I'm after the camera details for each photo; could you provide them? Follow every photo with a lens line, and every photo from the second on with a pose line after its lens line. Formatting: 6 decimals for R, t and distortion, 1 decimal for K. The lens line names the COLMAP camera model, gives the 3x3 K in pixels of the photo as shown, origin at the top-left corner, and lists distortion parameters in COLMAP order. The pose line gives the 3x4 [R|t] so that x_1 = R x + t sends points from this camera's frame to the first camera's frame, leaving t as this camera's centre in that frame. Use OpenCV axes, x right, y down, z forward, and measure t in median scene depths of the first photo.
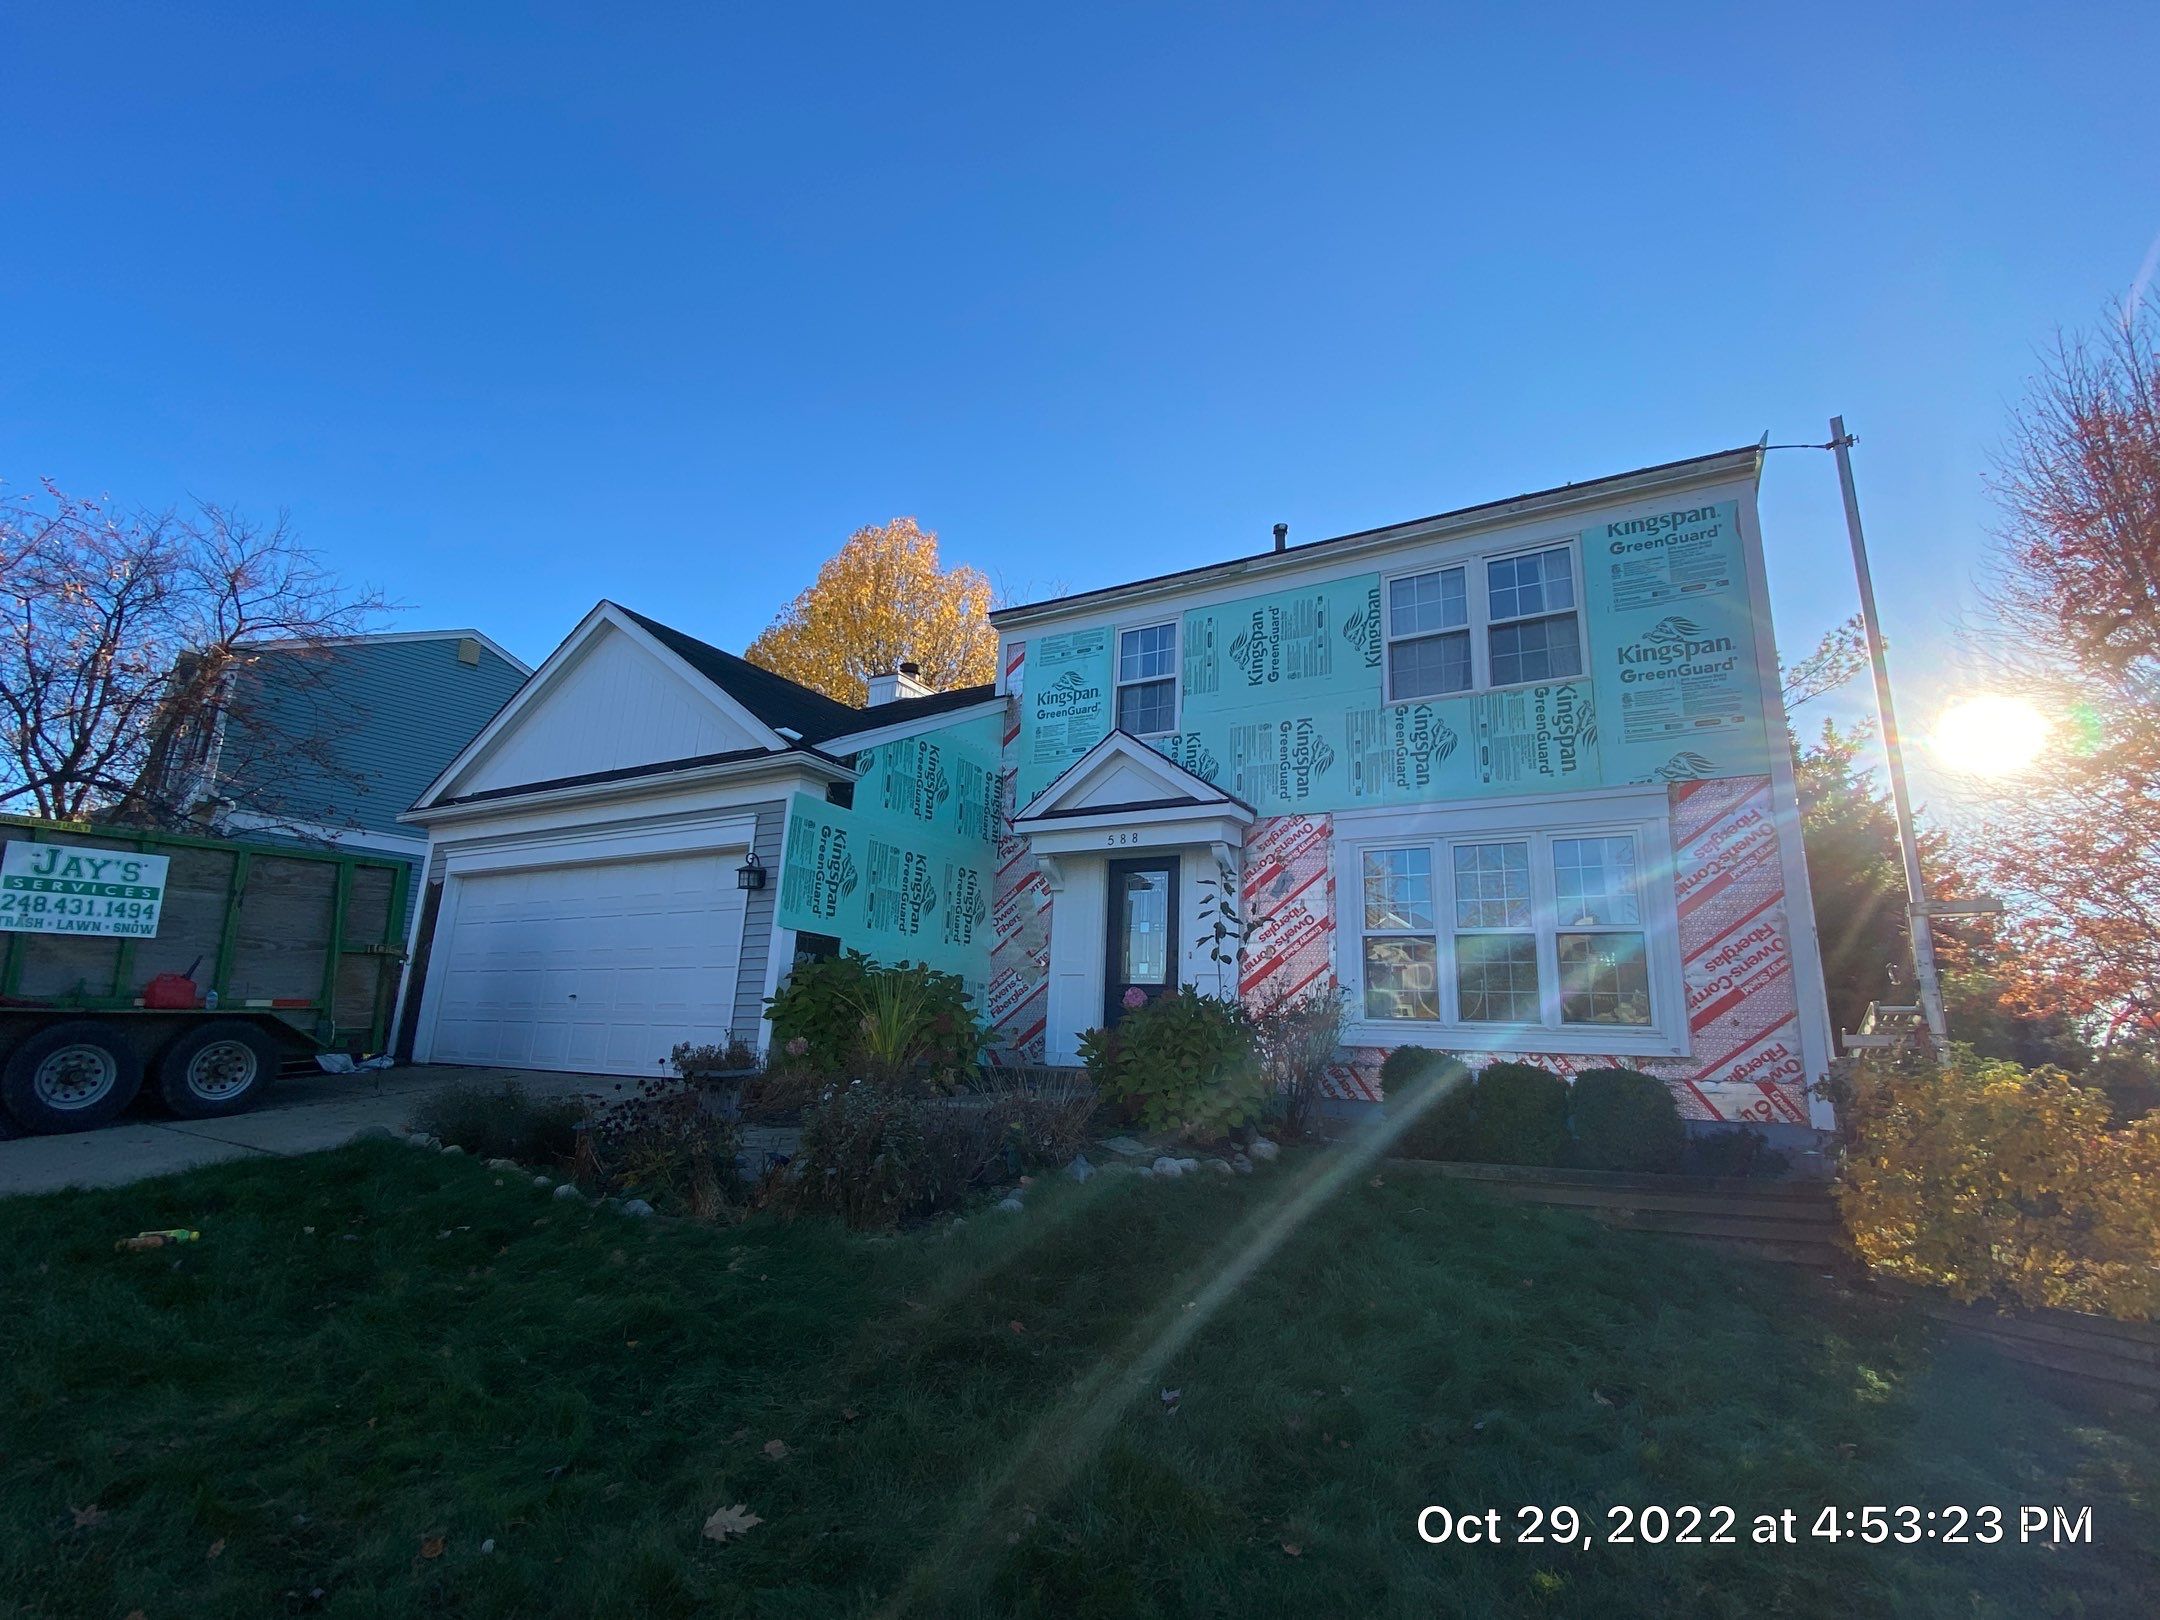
lens RADIAL K [[956.0, 0, 1072.8], [0, 956.0, 796.8], [0, 0, 1]] dist [-0.001768, -0.000415]
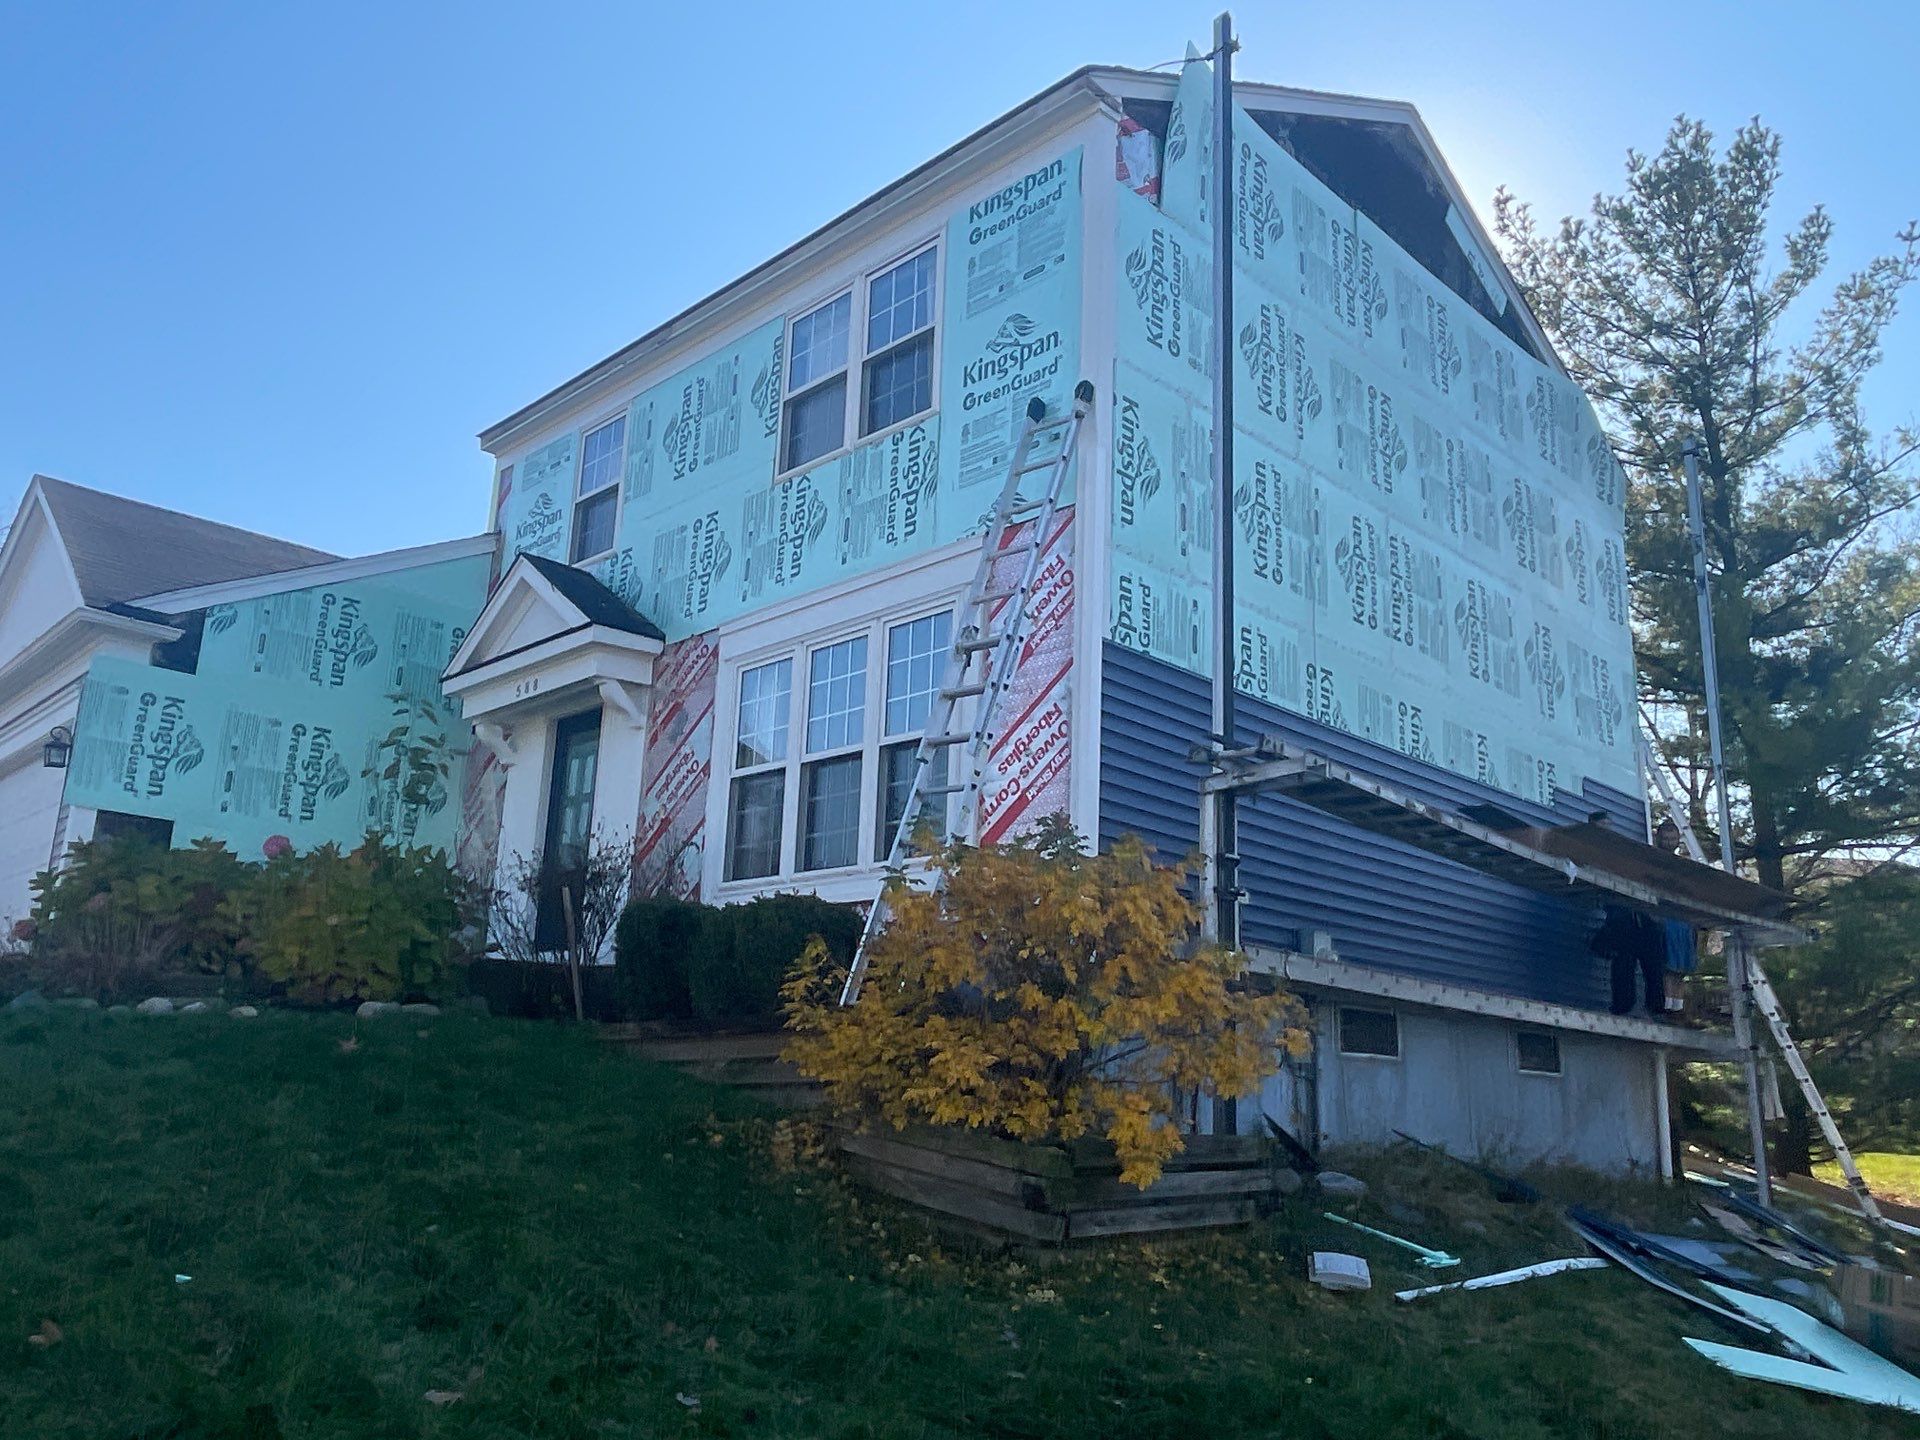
lens RADIAL K [[1448.0, 0, 961.6], [0, 1448.0, 683.2], [0, 0, 1]] dist [-0.000042, -0.000441]
pose [[0.965395, -0.082872, -0.247274, 0.767927], [0.073429, 0.996184, -0.047187, 0.135458], [0.250240, 0.027397, 0.967796, -0.090793]]
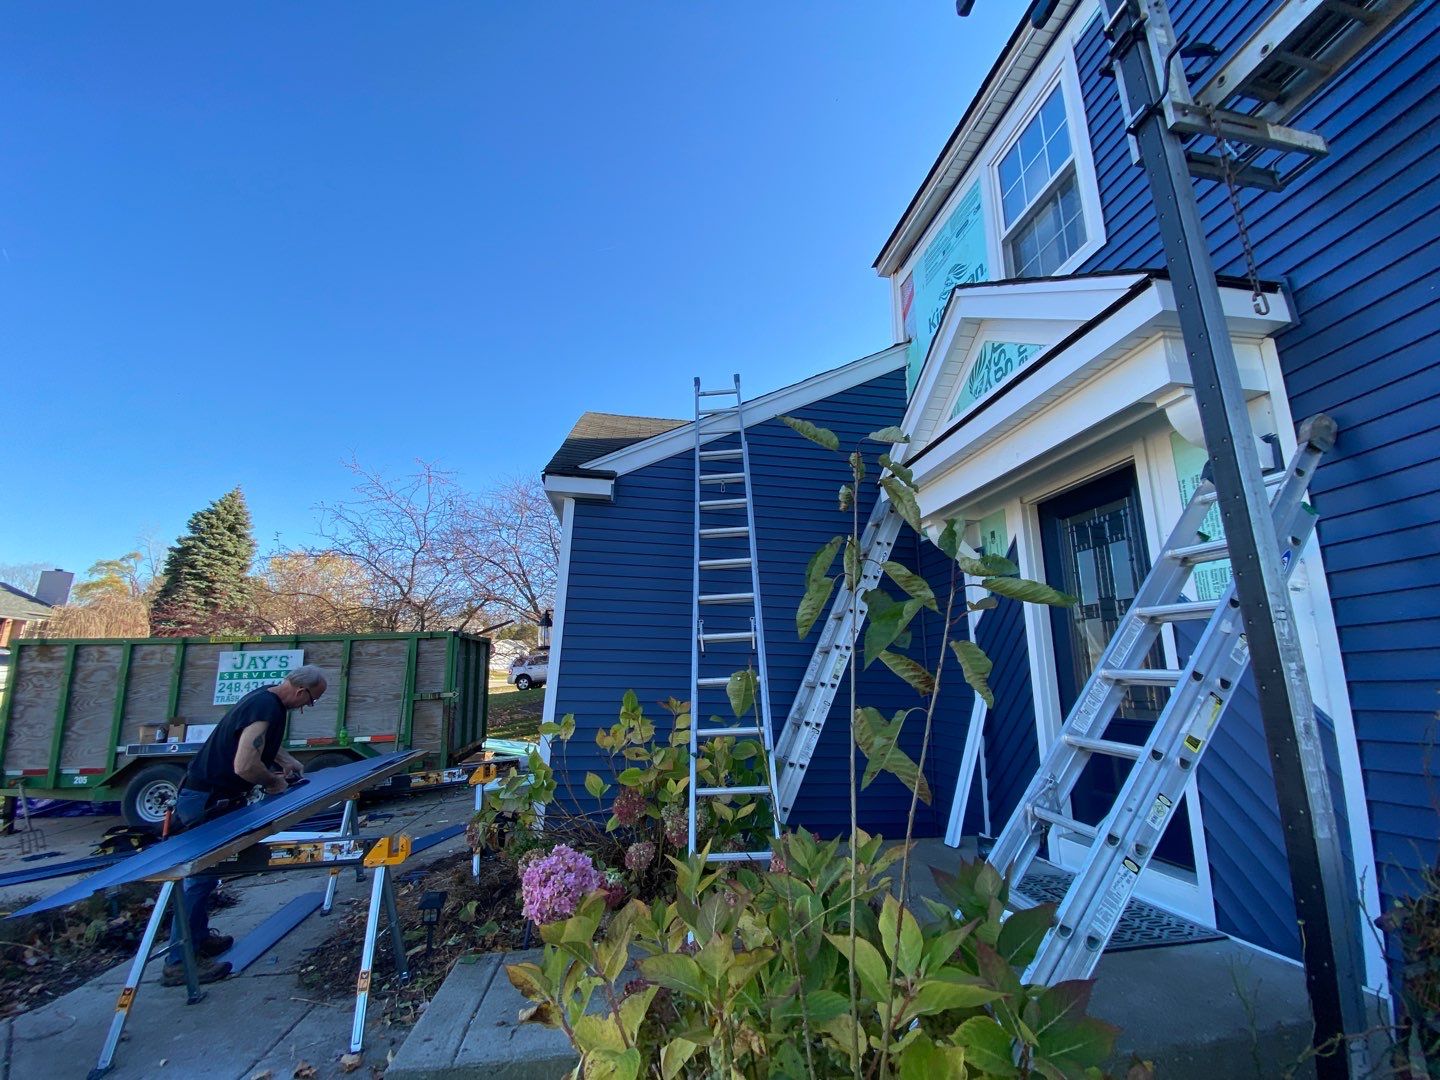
lens RADIAL K [[568.9, 0, 732.8], [0, 568.9, 526.8], [0, 0, 1]] dist [0.000918, 0.000082]
pose [[0.630463, -0.227571, -0.742110, 0.212768], [0.204393, 0.970989, -0.124115, 0.100753], [0.748826, -0.073432, 0.658686, 0.719981]]
